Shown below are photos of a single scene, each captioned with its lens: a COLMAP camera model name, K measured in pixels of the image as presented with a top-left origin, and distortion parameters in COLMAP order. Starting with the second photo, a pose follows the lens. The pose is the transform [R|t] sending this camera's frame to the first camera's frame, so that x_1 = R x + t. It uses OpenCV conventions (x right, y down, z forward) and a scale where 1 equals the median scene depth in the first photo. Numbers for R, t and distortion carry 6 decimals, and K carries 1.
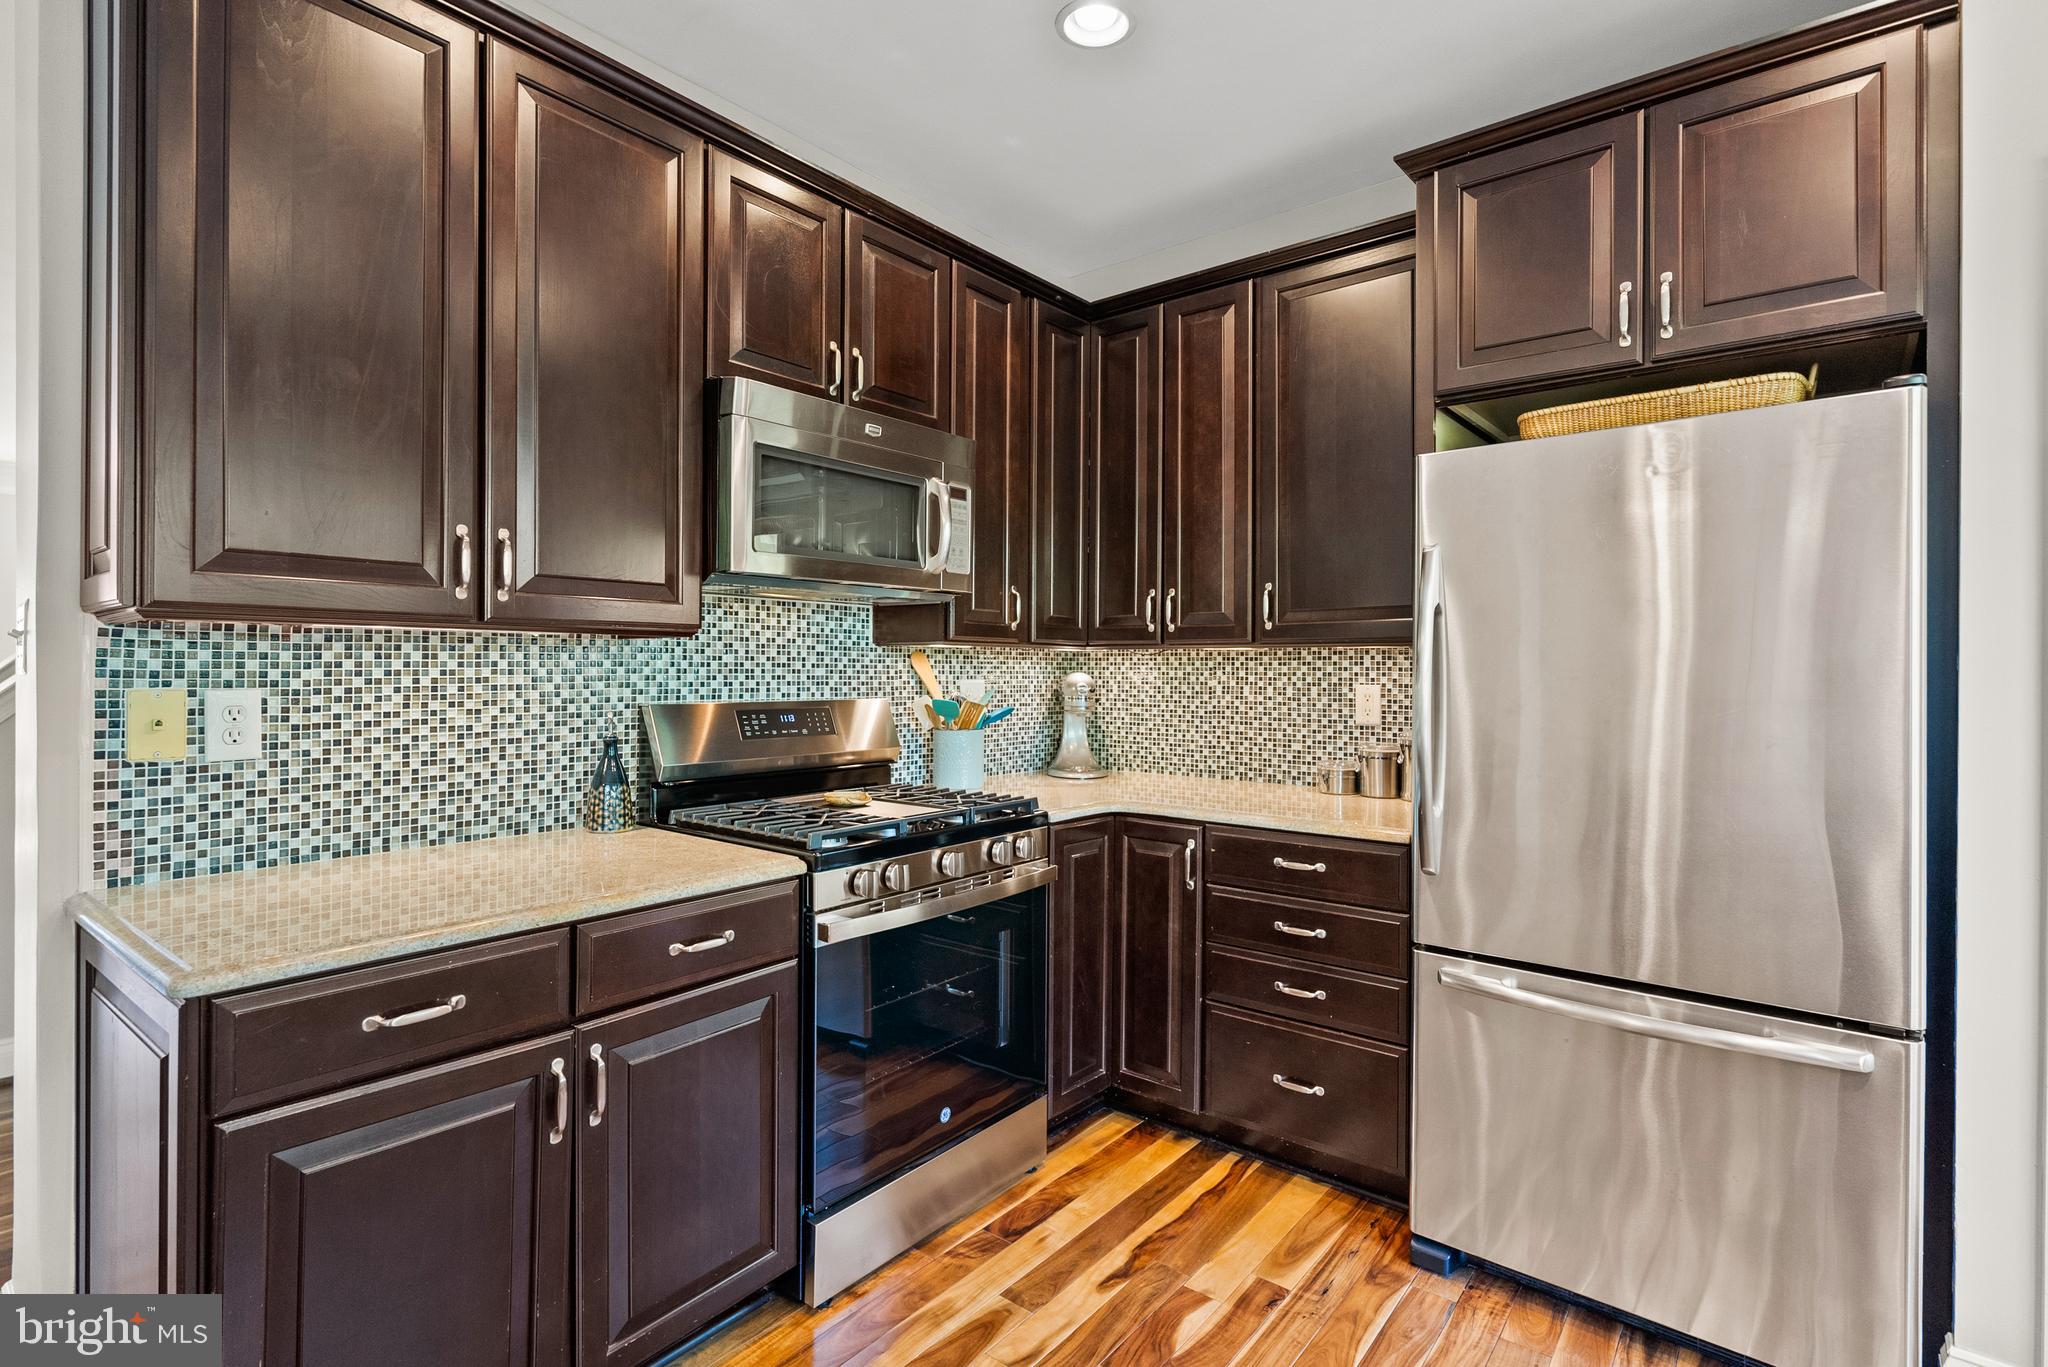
lens RADIAL K [[975.6, 0, 1032.0], [0, 975.6, 672.3], [0, 0, 1]] dist [-0.005612, -0.000077]
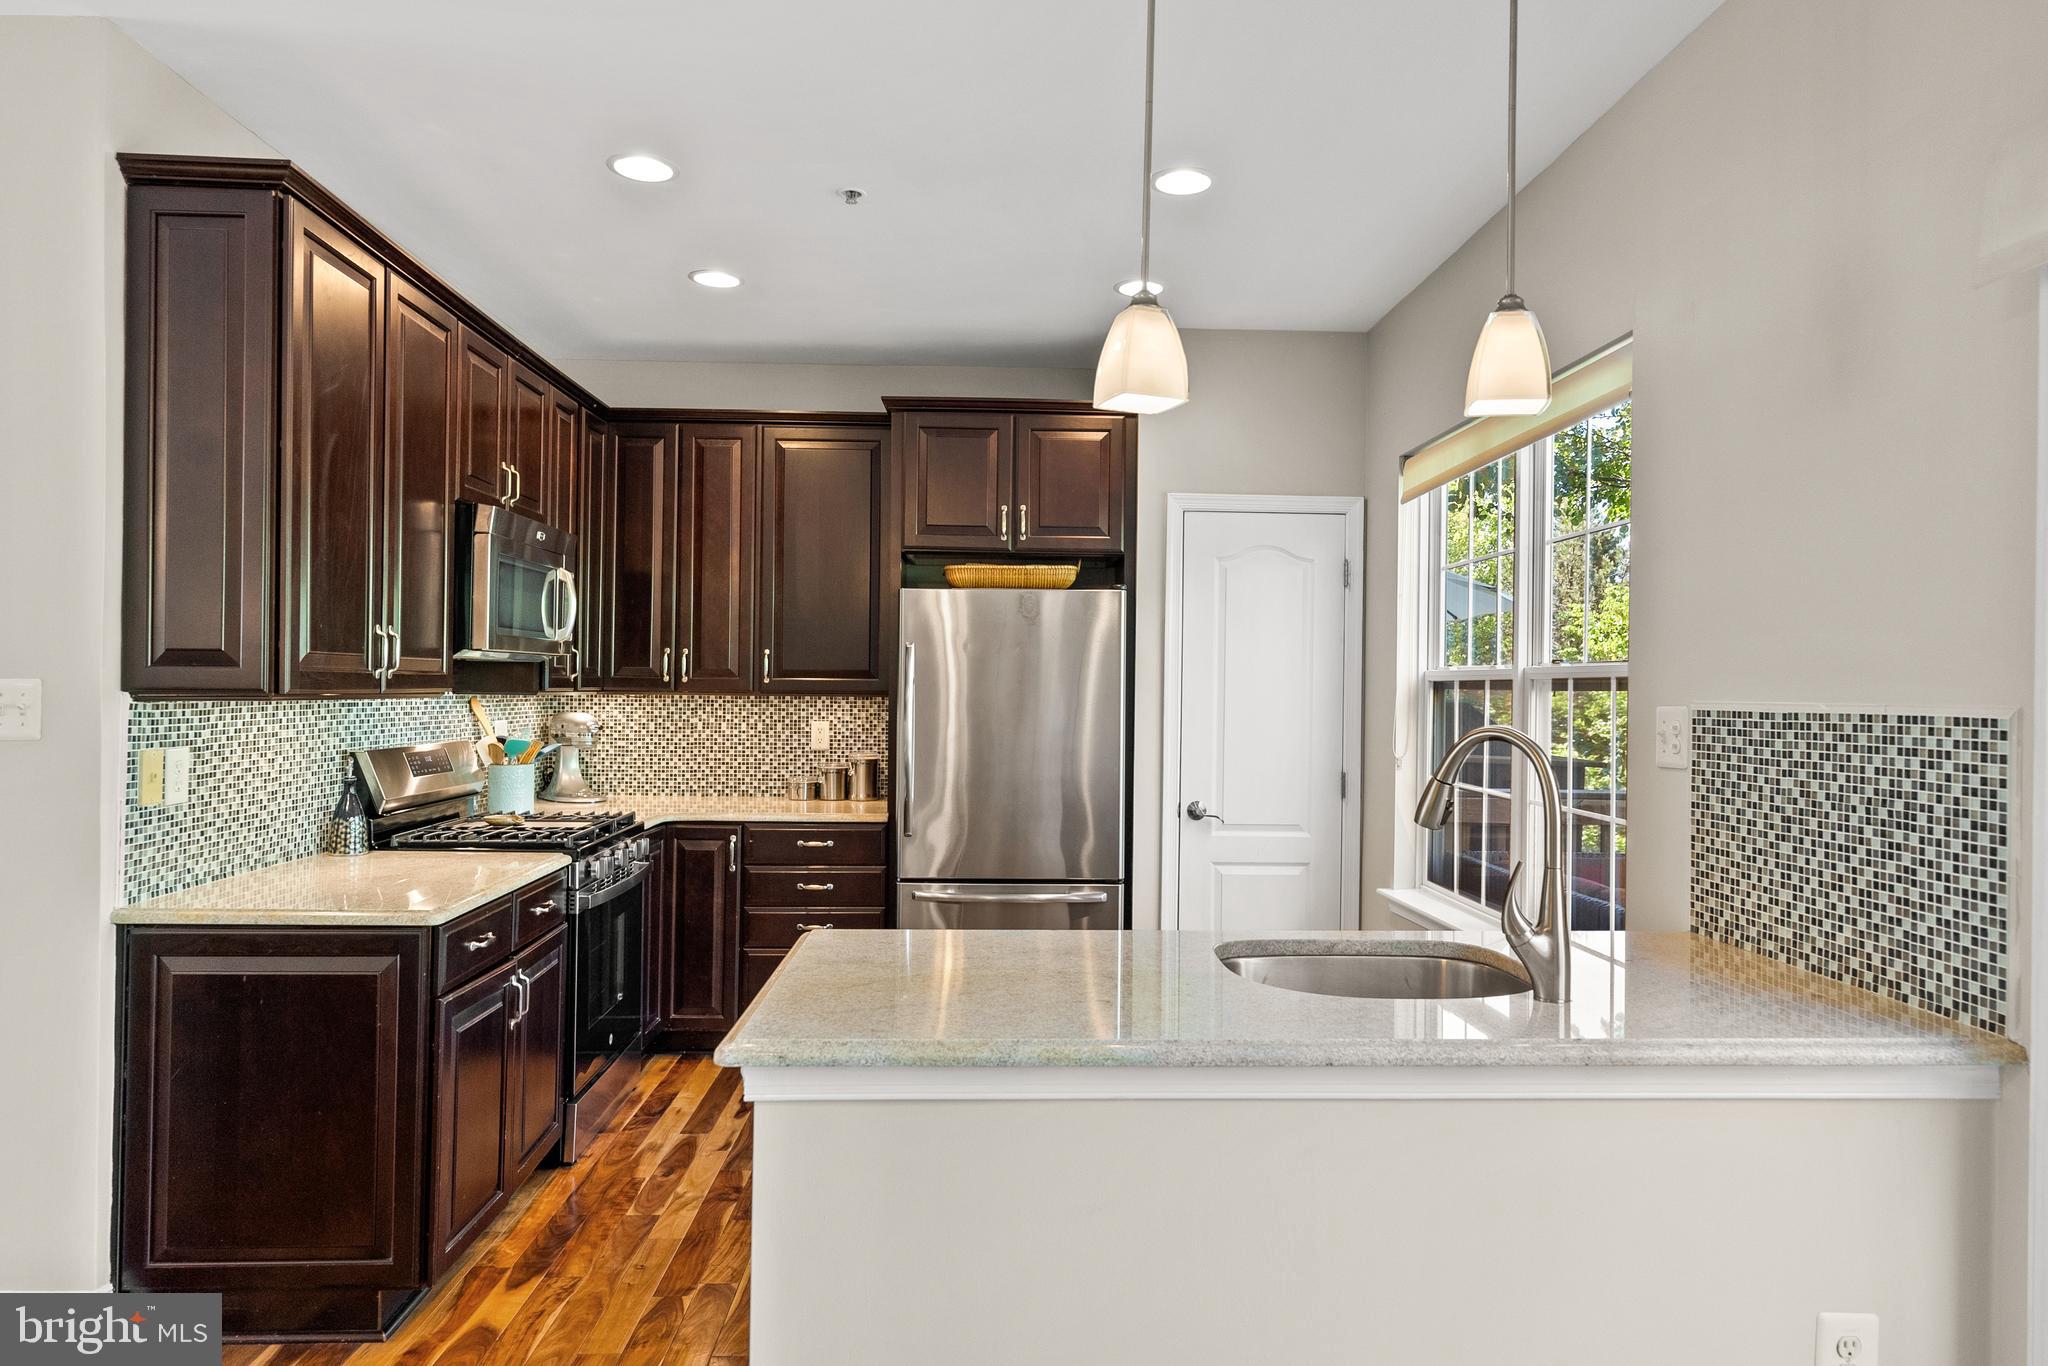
lens RADIAL K [[1274.4, 0, 1032.3], [0, 1274.4, 680.5], [0, 0, 1]] dist [0.002336, 0.000992]
pose [[0.752581, 0.005839, 0.658474, -0.739657], [-0.005089, 0.999982, -0.003051, -0.048793], [-0.658480, -0.001055, 0.752597, -0.676933]]
